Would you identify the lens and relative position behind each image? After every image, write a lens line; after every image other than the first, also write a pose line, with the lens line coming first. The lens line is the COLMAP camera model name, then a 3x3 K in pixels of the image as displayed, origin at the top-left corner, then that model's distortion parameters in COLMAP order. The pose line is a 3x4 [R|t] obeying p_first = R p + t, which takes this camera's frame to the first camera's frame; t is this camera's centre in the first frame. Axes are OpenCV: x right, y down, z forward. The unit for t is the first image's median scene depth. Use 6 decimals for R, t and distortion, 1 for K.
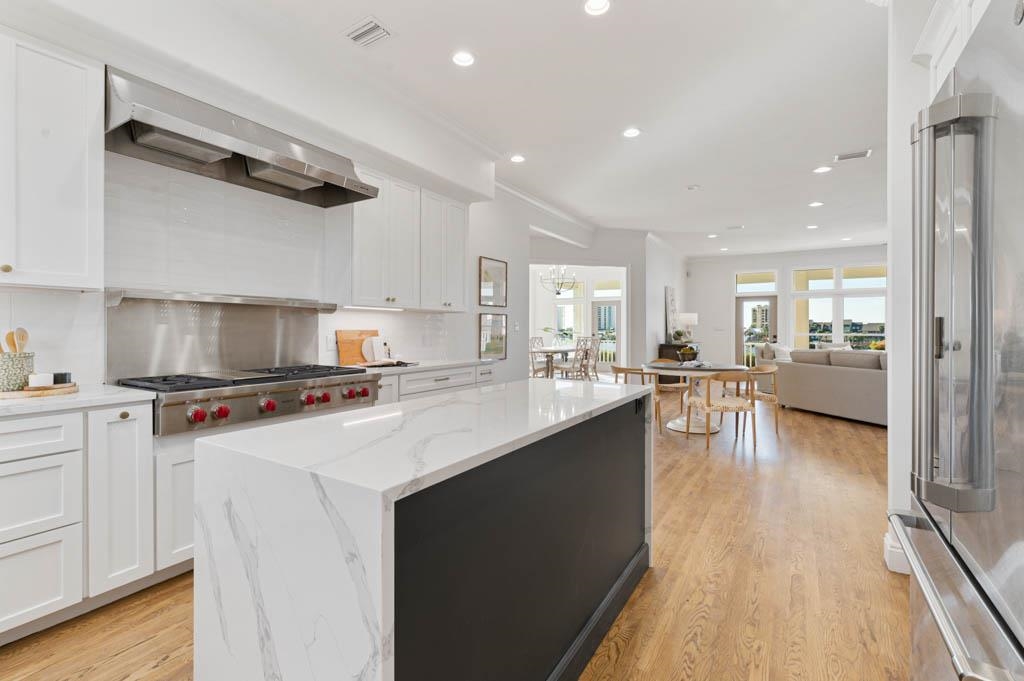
lens RADIAL K [[461.8, 0, 512.9], [0, 461.8, 331.4], [0, 0, 1]] dist [-0.000681, -0.000123]
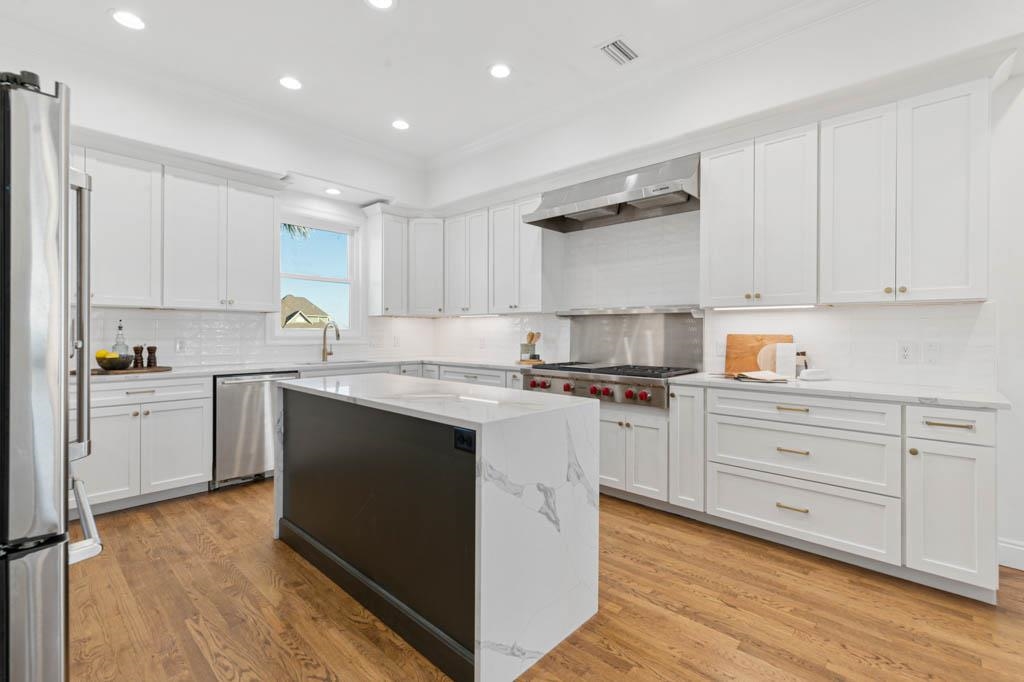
lens RADIAL K [[461.8, 0, 512.9], [0, 461.8, 331.9], [0, 0, 1]] dist [-0.000681, -0.000123]
pose [[-0.206499, -0.004728, -0.978435, 0.756460], [-0.009296, 0.999953, -0.002871, -0.002114], [0.978403, 0.008503, -0.206533, 0.970546]]
